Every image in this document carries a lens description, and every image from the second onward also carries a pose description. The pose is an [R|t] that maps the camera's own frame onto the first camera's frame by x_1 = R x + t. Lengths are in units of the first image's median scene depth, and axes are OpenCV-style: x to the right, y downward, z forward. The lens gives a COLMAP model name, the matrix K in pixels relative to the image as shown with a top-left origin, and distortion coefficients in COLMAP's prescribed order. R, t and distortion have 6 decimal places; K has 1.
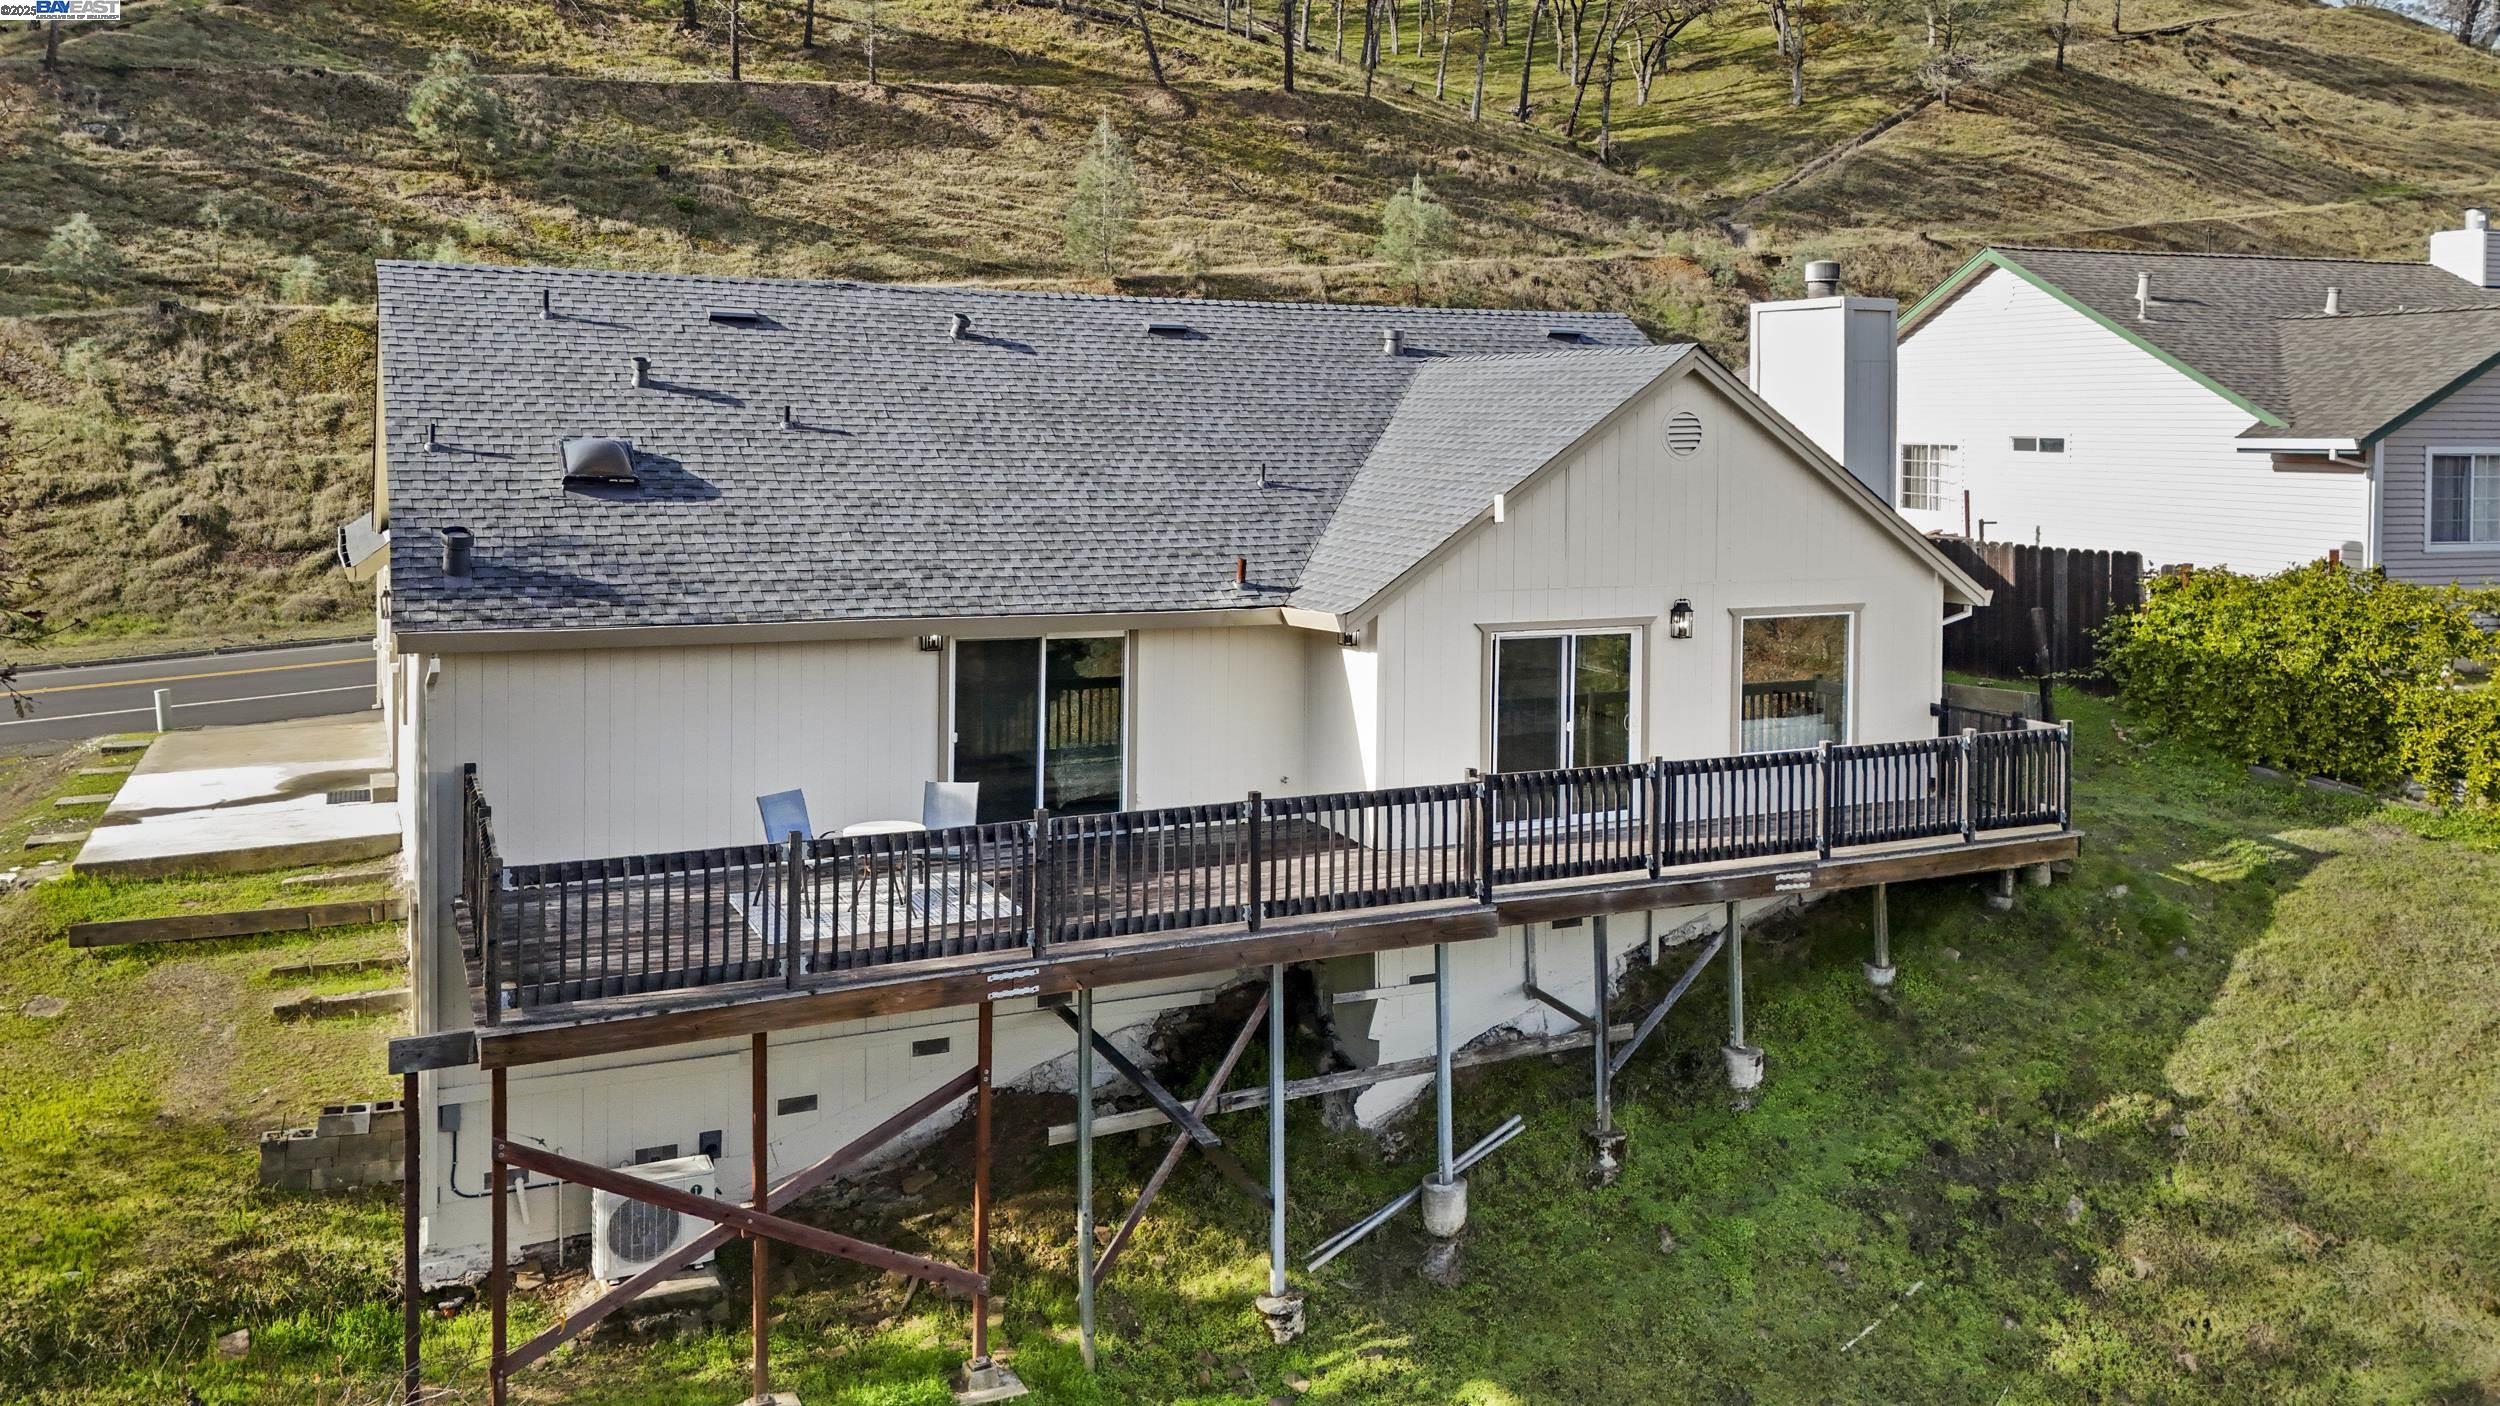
lens RADIAL K [[1739.6, 0, 1197.8], [0, 1739.6, 551.4], [0, 0, 1]] dist [0.061260, -0.063435]
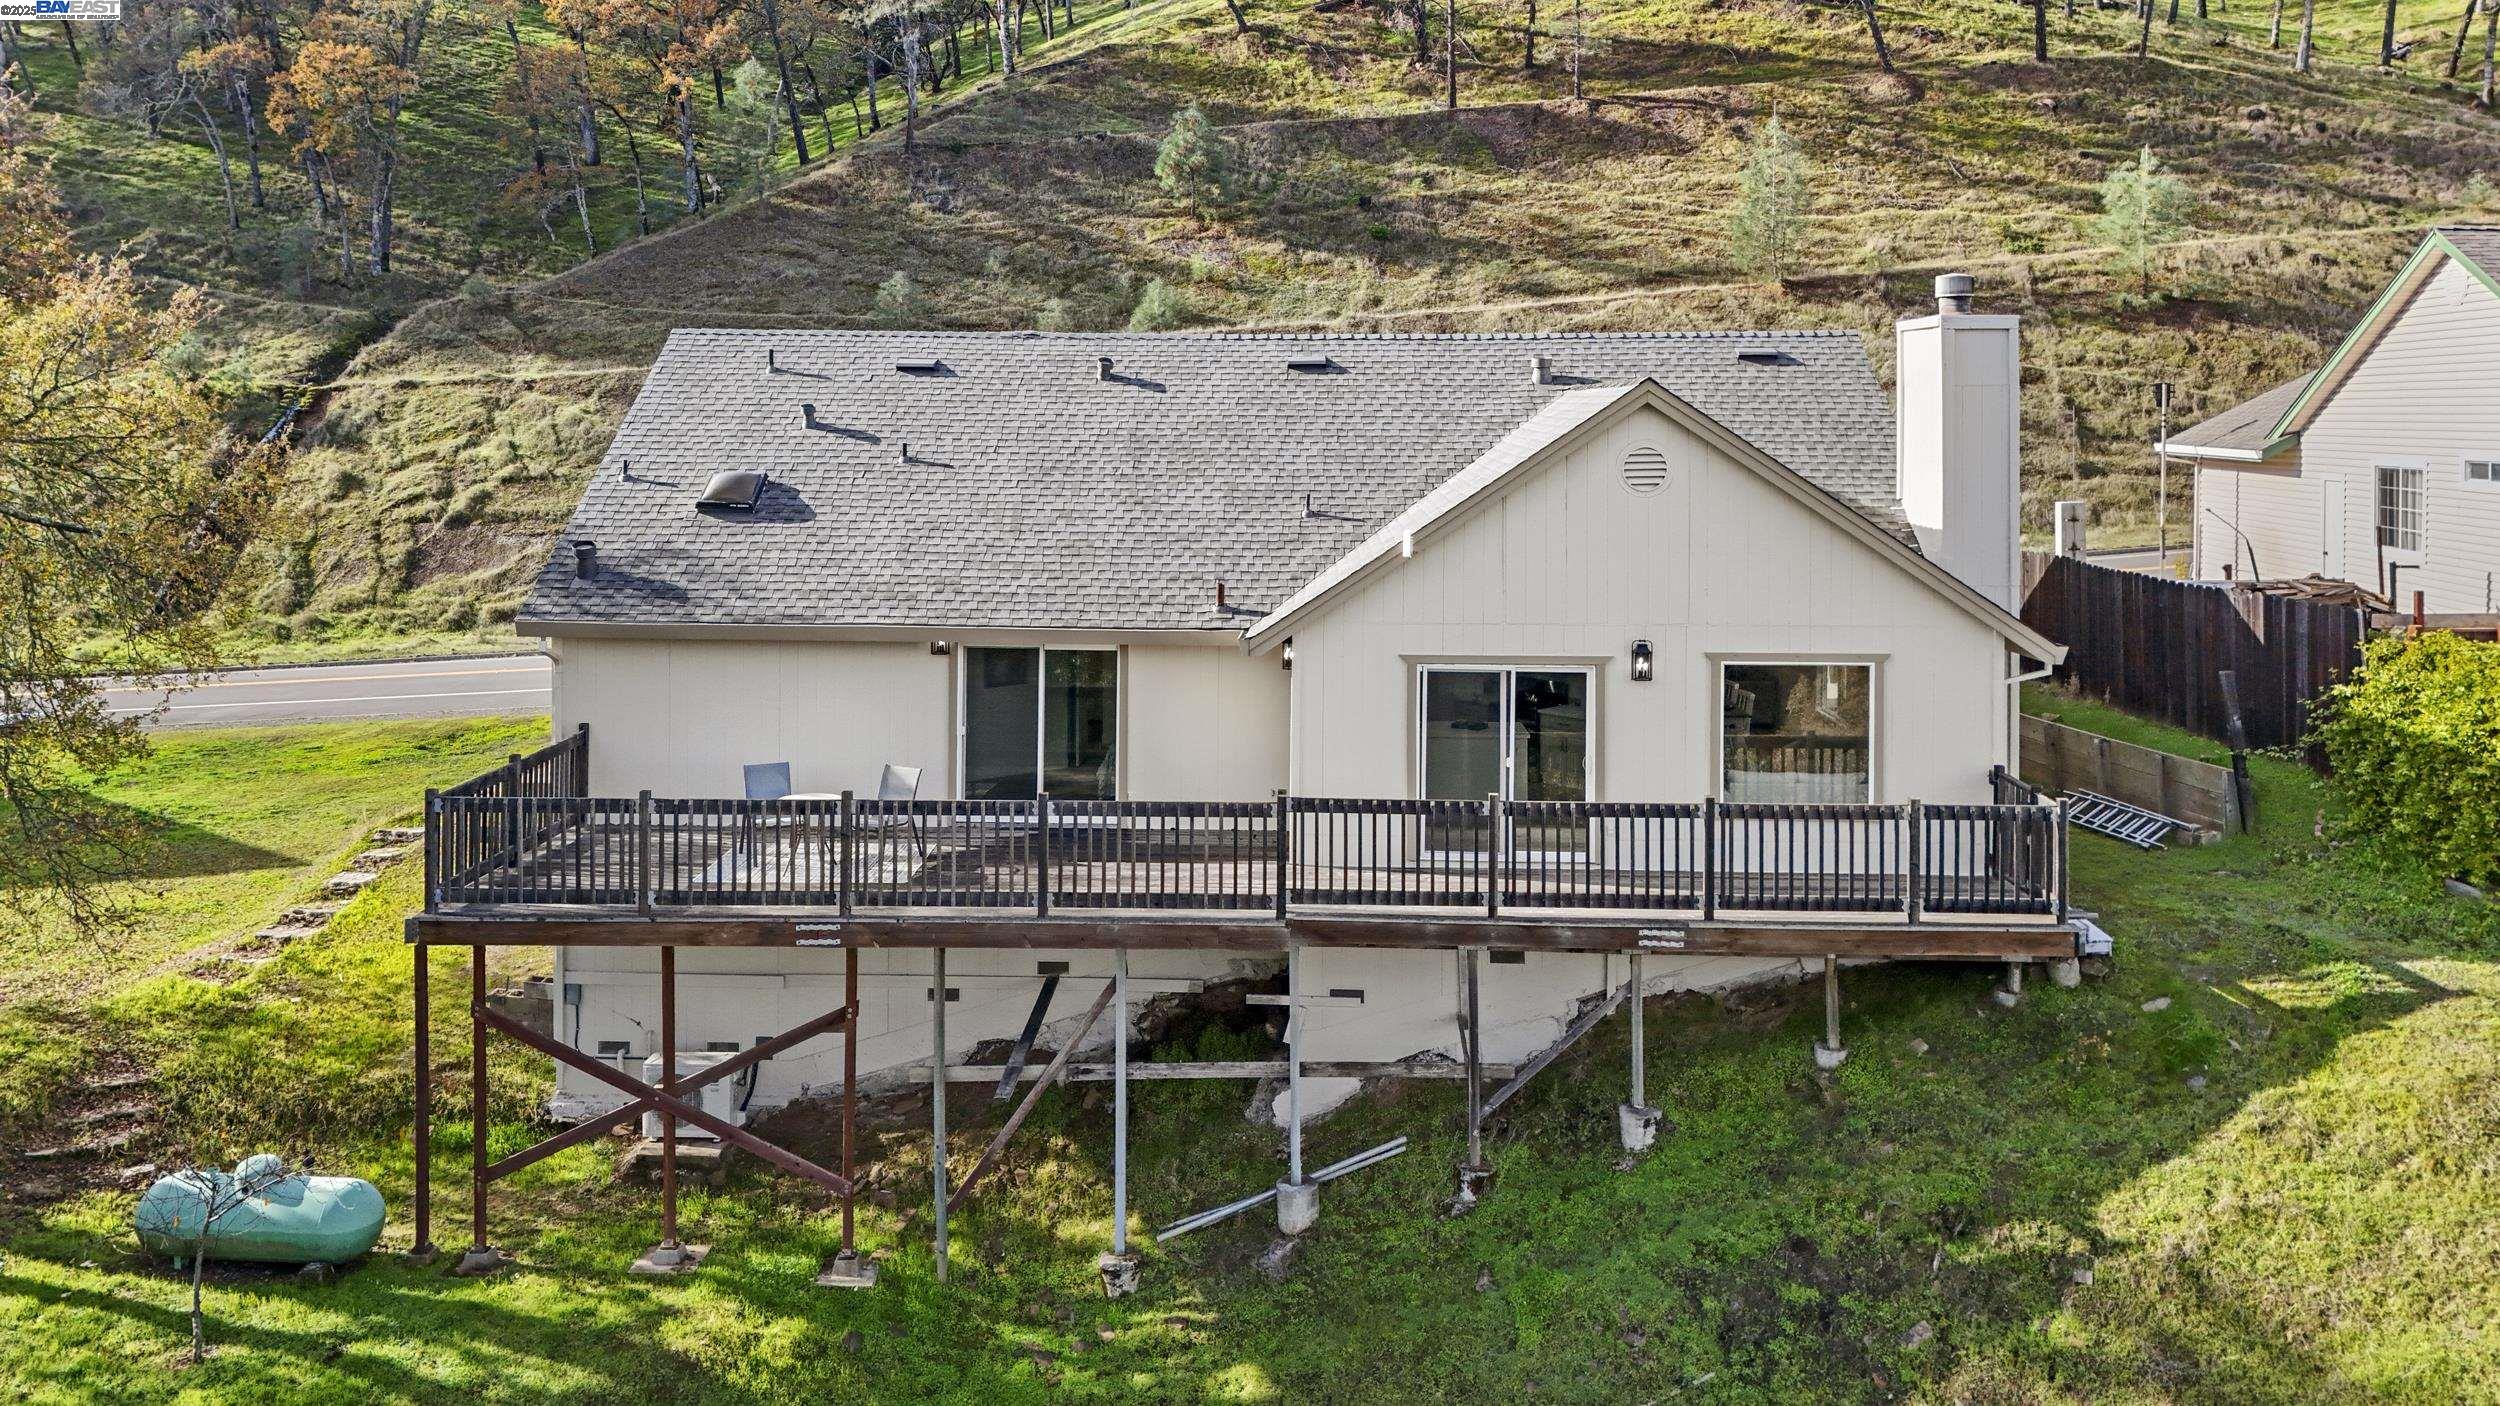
lens RADIAL K [[1733.4, 0, 1230.1], [0, 1733.4, 565.8], [0, 0, 1]] dist [0.076538, -0.092366]
pose [[0.899337, 0.026048, -0.436480, 0.095709], [-0.024004, 0.999660, 0.010200, -0.003484], [0.436597, 0.001304, 0.899656, 0.006776]]
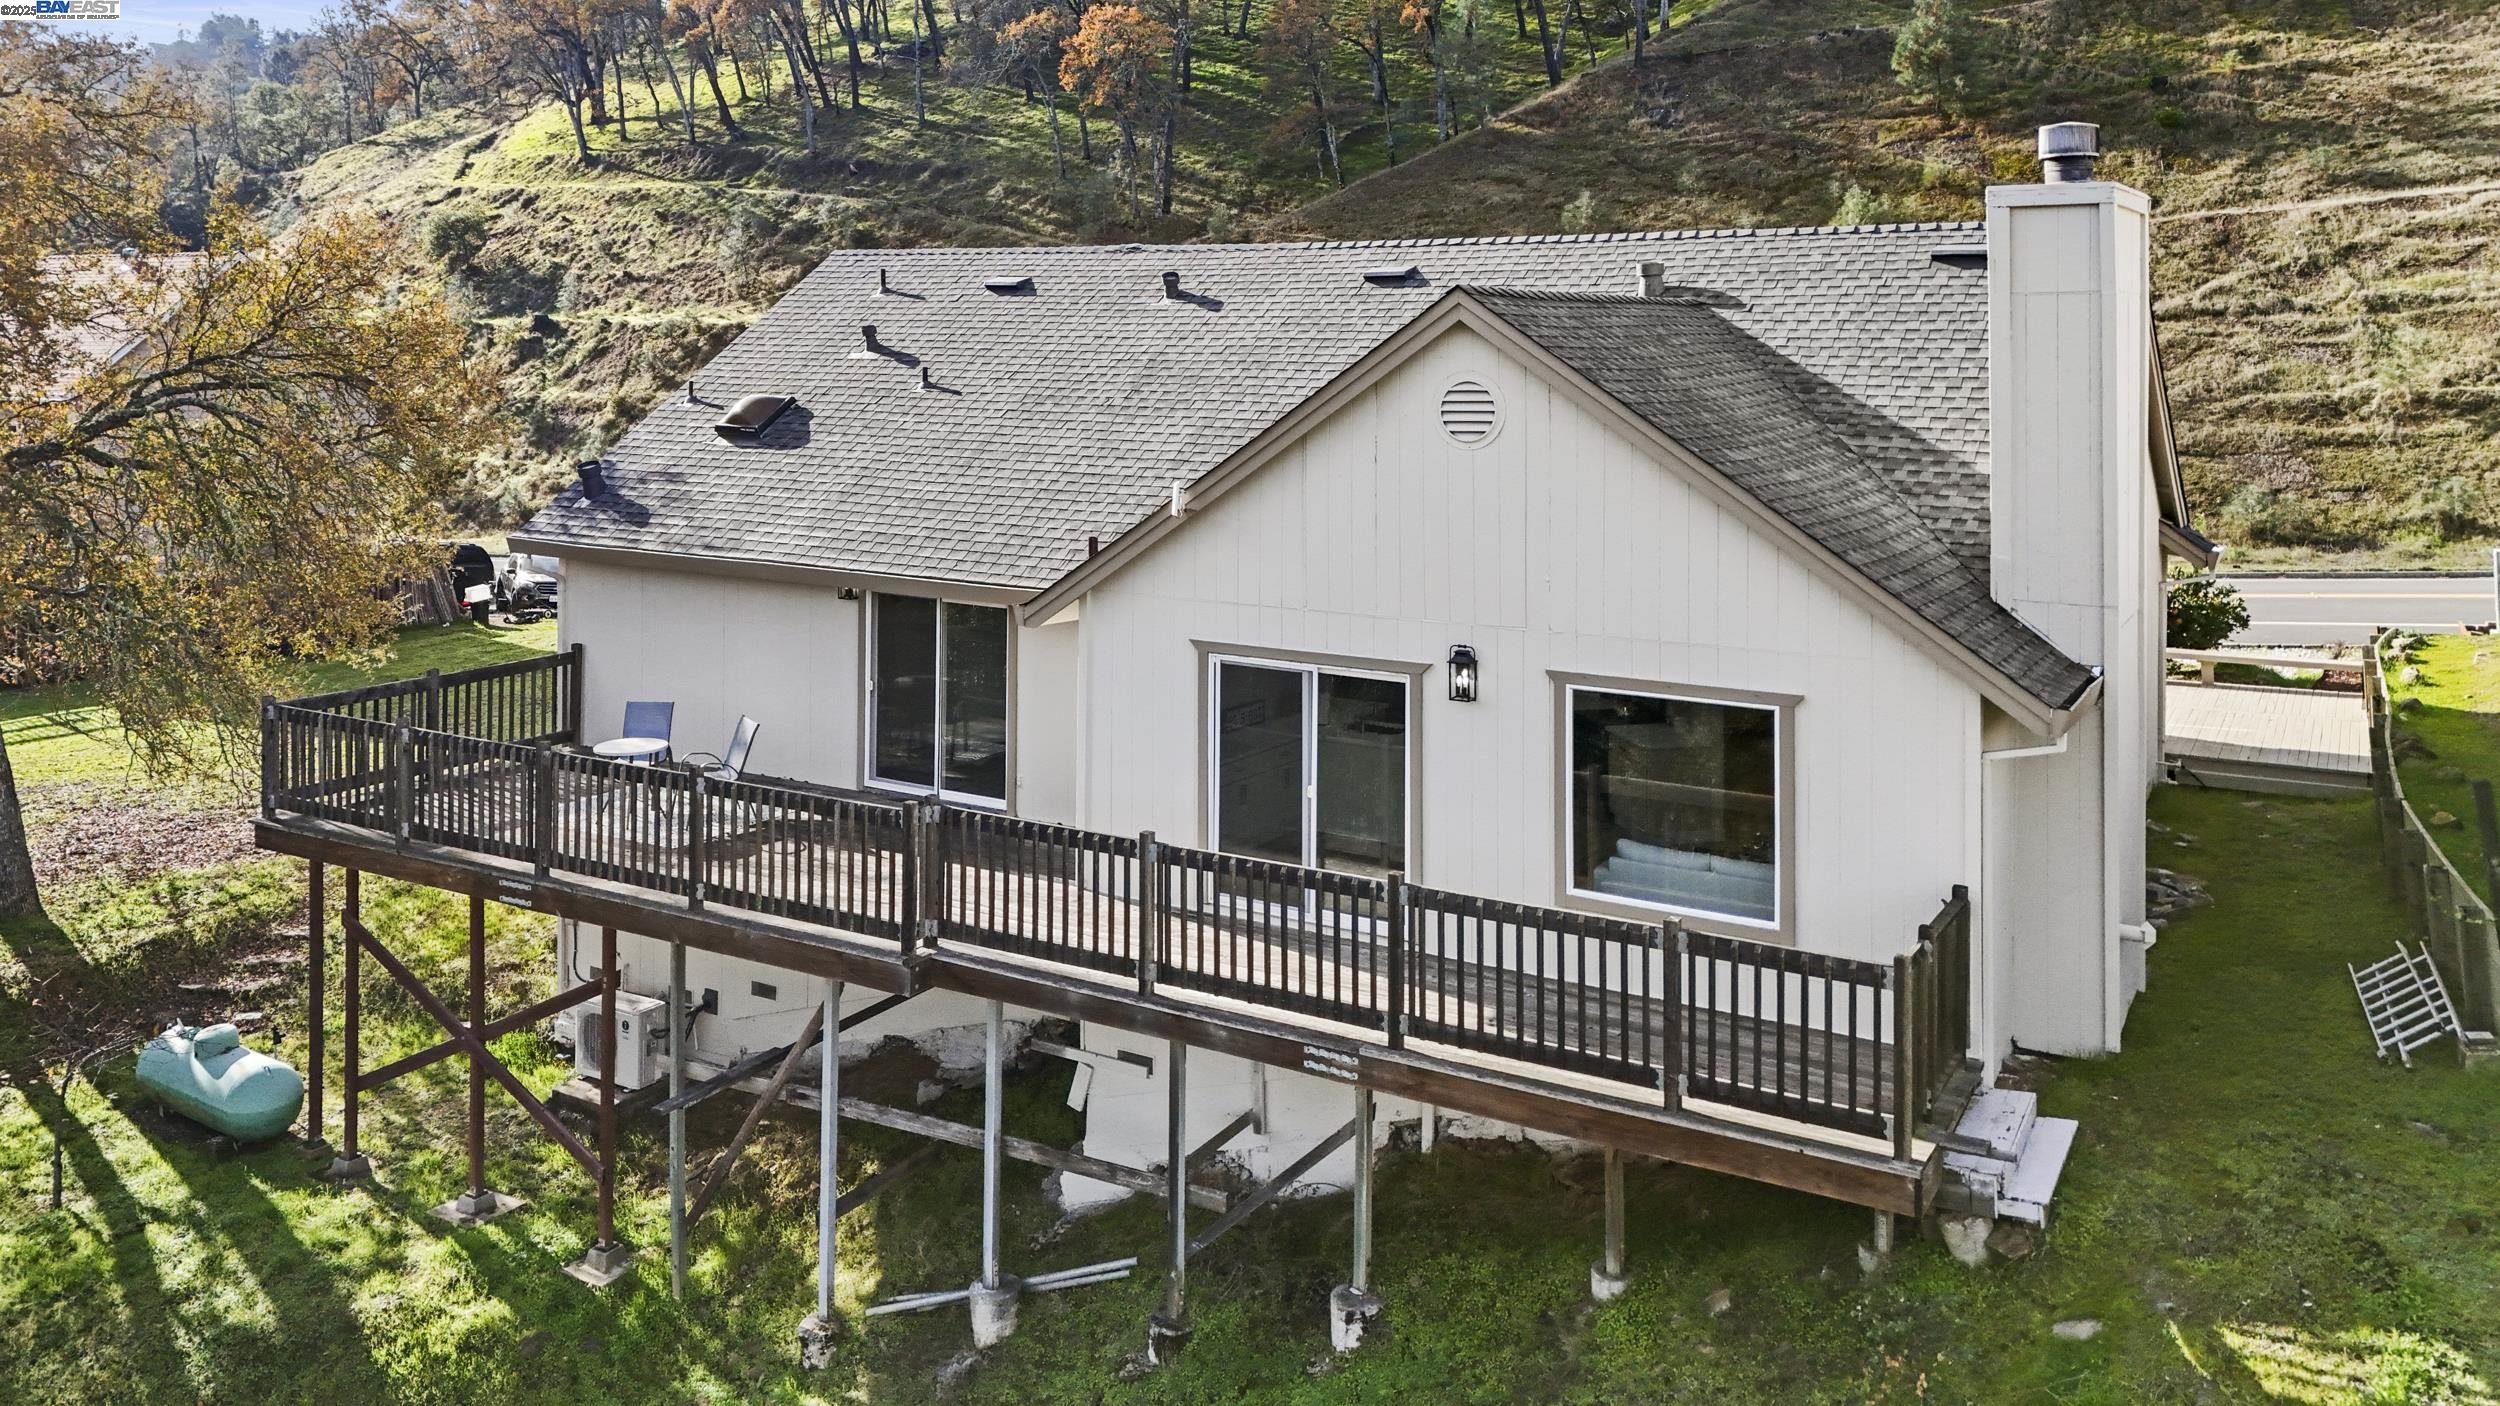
lens RADIAL K [[1778.9, 0, 1238.9], [0, 1778.9, 468.1], [0, 0, 1]] dist [0.079951, -0.085588]
pose [[0.603052, 0.045118, -0.796425, 0.154940], [-0.058235, 0.998225, 0.012455, -0.009205], [0.795573, 0.038868, 0.604609, 0.096903]]
